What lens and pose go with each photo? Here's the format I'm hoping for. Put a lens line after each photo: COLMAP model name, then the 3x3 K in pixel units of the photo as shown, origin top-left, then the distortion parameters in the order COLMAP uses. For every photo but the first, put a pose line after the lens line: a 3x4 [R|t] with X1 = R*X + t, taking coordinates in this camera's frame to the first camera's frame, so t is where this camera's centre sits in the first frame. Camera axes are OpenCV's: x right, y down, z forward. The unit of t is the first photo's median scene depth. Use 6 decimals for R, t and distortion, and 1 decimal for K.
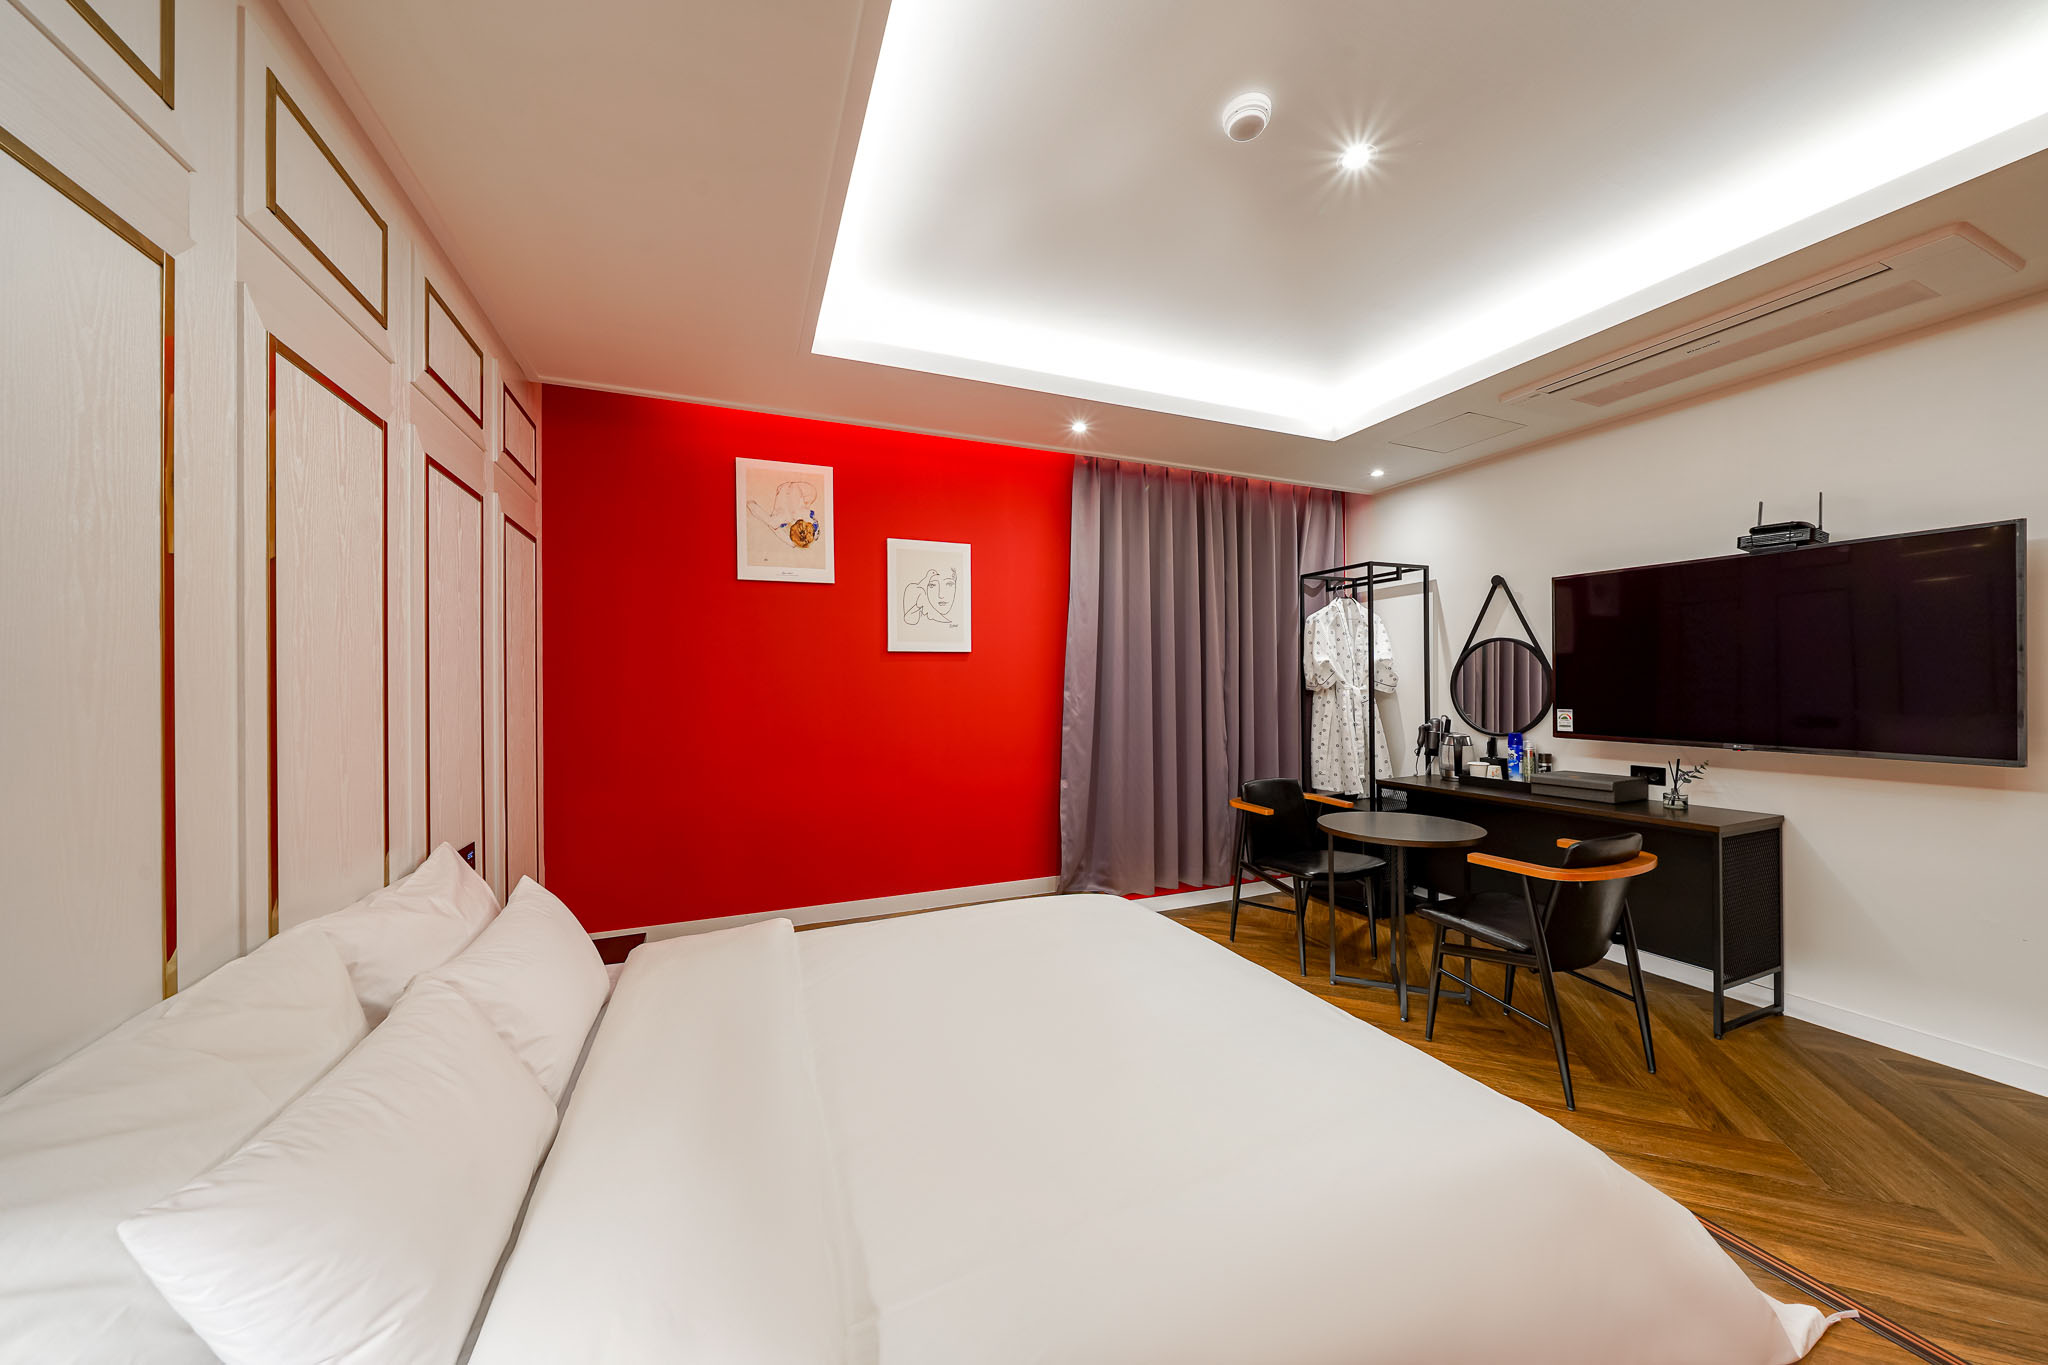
lens RADIAL K [[700.7, 0, 1028.3], [0, 700.7, 683.7], [0, 0, 1]] dist [-0.005661, -0.000010]
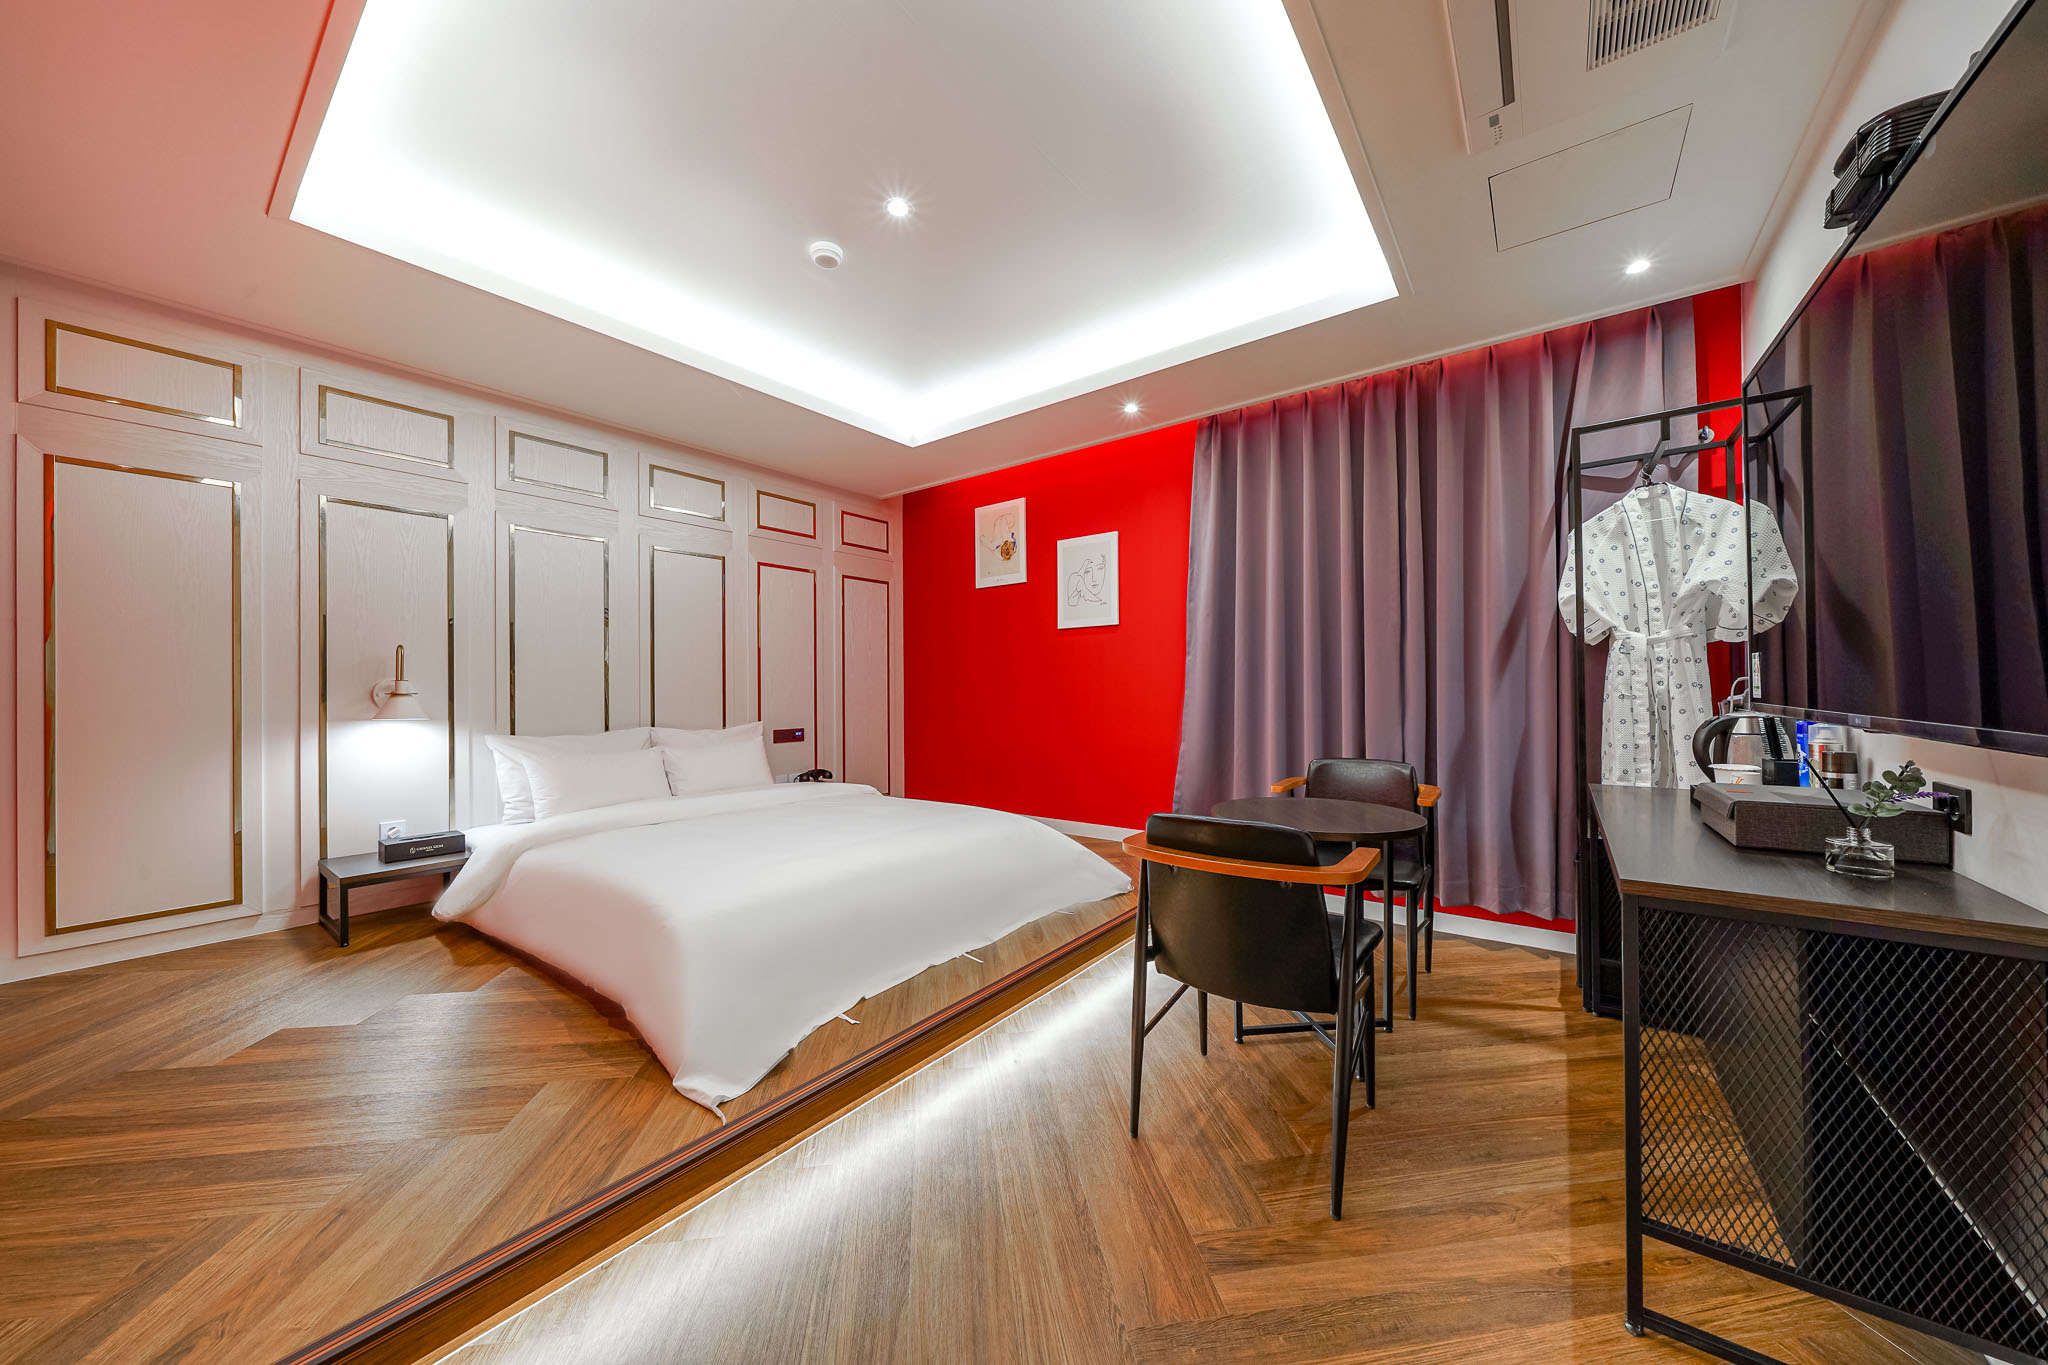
lens RADIAL K [[700.7, 0, 1015.8], [0, 700.7, 685.2], [0, 0, 1]] dist [-0.005661, -0.000010]
pose [[0.489581, 0.000705, -0.871958, 0.913991], [0.006947, 0.999965, 0.004710, 0.052391], [0.871930, -0.008363, 0.489559, 0.311977]]
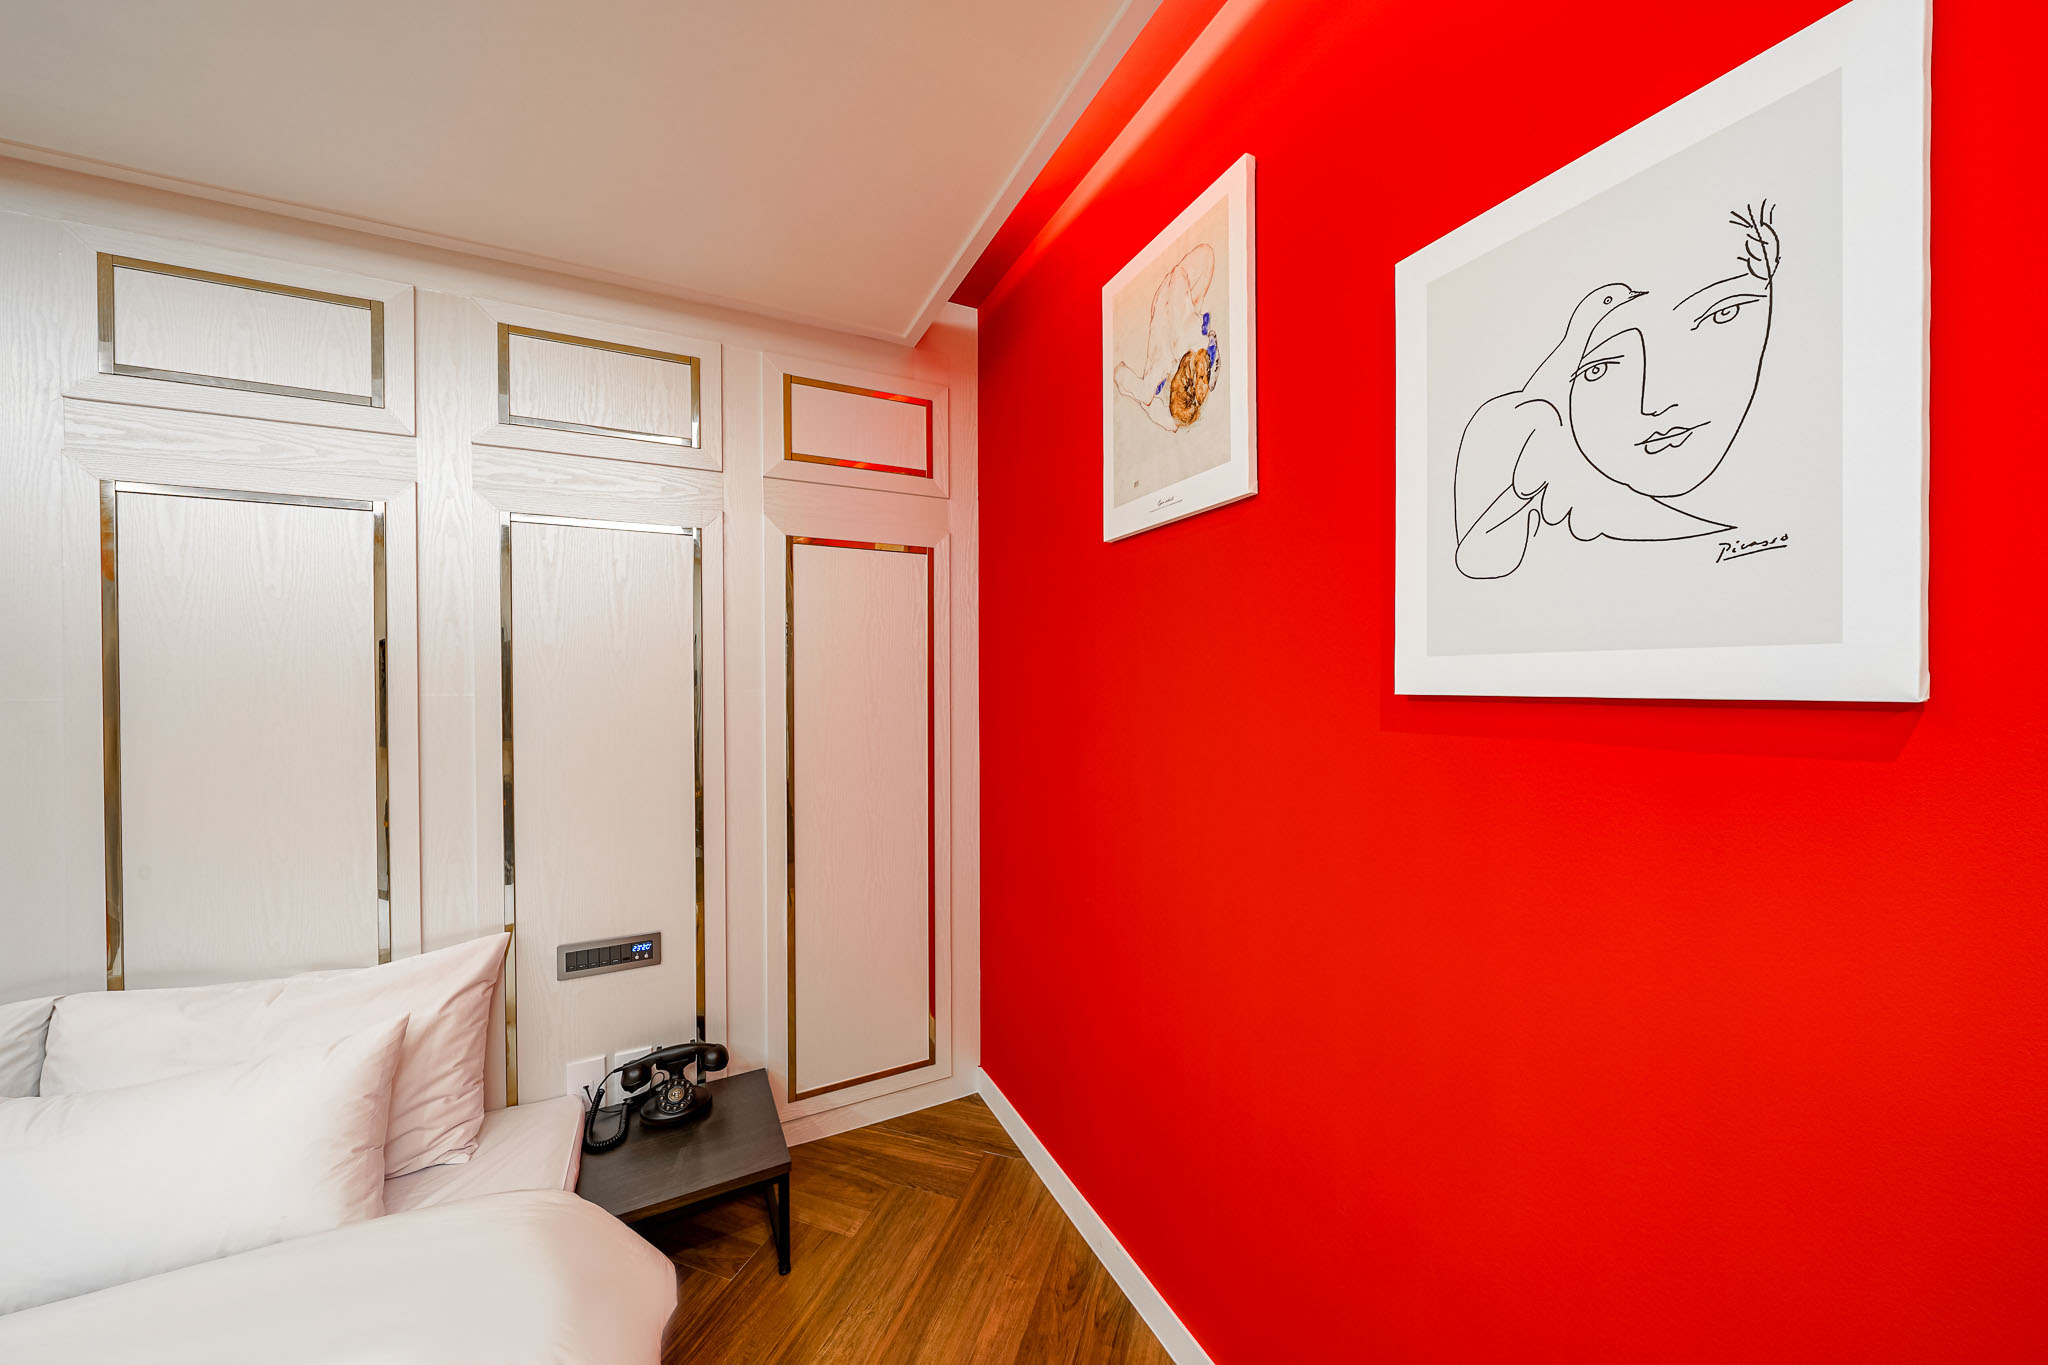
lens RADIAL K [[700.7, 0, 1011.3], [0, 700.7, 688.2], [0, 0, 1]] dist [-0.005661, -0.000010]
pose [[0.050444, 0.018799, -0.998550, 0.058029], [0.008283, 0.999781, 0.019241, -0.056997], [0.998693, -0.009241, 0.050277, 0.870106]]
